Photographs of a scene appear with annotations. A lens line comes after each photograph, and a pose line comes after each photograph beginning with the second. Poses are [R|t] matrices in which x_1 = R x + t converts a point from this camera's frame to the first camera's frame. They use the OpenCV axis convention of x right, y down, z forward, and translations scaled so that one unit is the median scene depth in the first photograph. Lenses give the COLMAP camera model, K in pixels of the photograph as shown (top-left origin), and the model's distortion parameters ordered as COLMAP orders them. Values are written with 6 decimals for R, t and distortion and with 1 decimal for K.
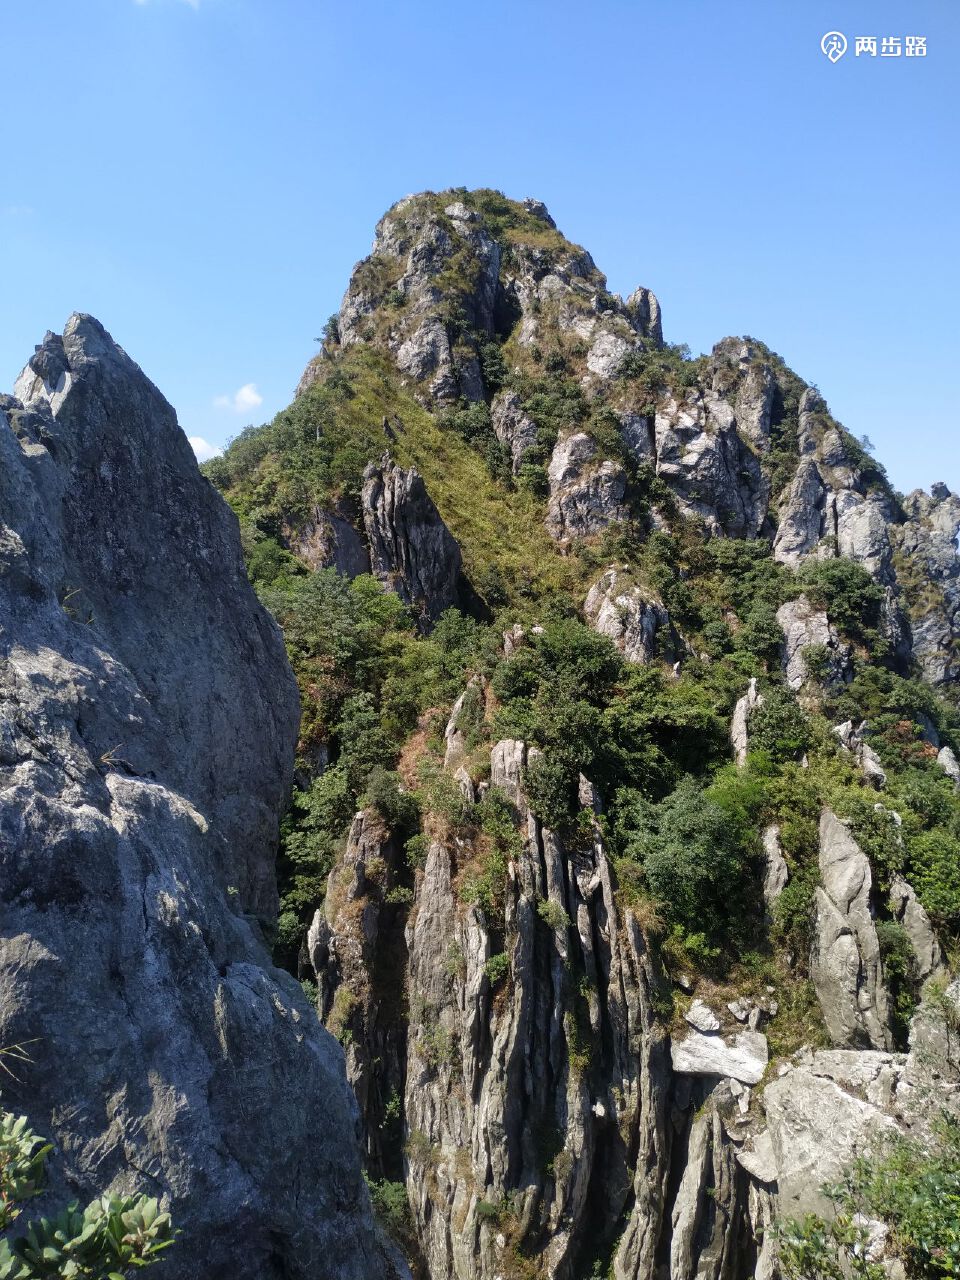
lens RADIAL K [[982.9, 0, 480.0], [0, 982.9, 640.0], [0, 0, 1]] dist [0.005330, -0.002918]
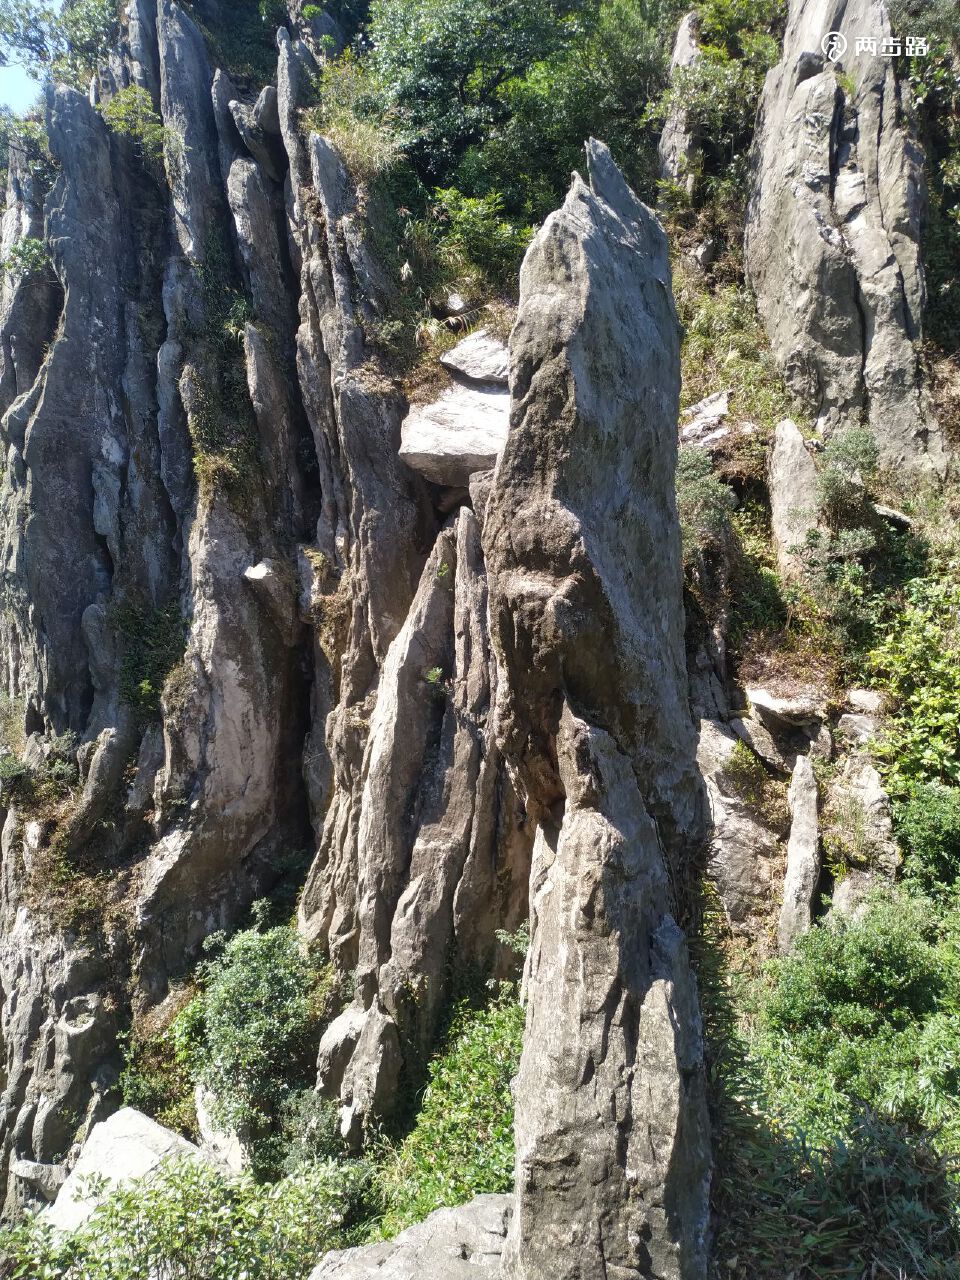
lens RADIAL K [[982.9, 0, 480.0], [0, 982.9, 640.0], [0, 0, 1]] dist [0.005330, -0.002918]
pose [[0.992570, 0.000346, -0.121672, 0.280323], [0.007128, 0.998113, 0.060987, 0.485414], [0.121464, -0.061402, 0.990695, 0.566343]]
